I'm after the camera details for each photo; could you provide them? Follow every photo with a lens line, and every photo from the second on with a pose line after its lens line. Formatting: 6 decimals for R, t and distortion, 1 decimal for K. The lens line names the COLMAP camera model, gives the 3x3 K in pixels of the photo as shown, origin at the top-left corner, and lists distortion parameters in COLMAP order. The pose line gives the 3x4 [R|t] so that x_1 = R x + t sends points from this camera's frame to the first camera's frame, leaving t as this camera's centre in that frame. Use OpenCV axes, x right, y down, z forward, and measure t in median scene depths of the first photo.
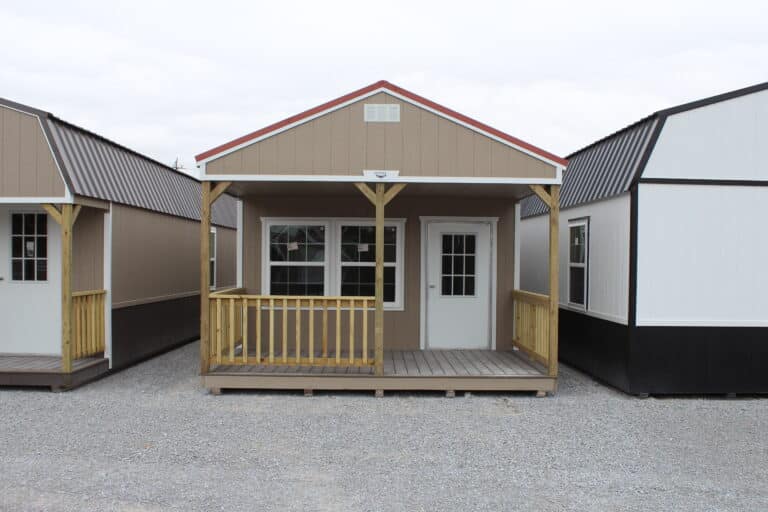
lens RADIAL K [[772.0, 0, 383.4], [0, 772.0, 260.3], [0, 0, 1]] dist [-0.133759, 0.000000]
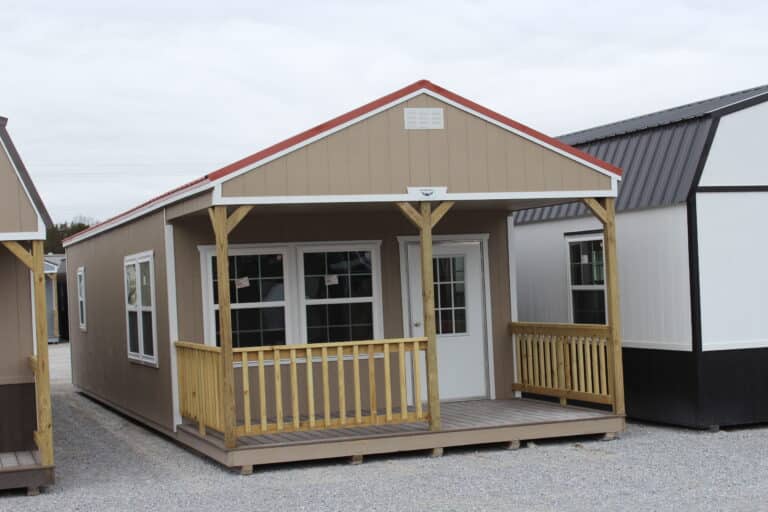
lens RADIAL K [[1295.7, 0, 384.0], [0, 1295.7, 257.3], [0, 0, 1]] dist [-0.039048, 0.000000]
pose [[0.944063, -0.044532, 0.326745, -0.512052], [0.052627, 0.998486, -0.015973, -0.019565], [-0.325539, 0.032275, 0.944978, -0.321060]]
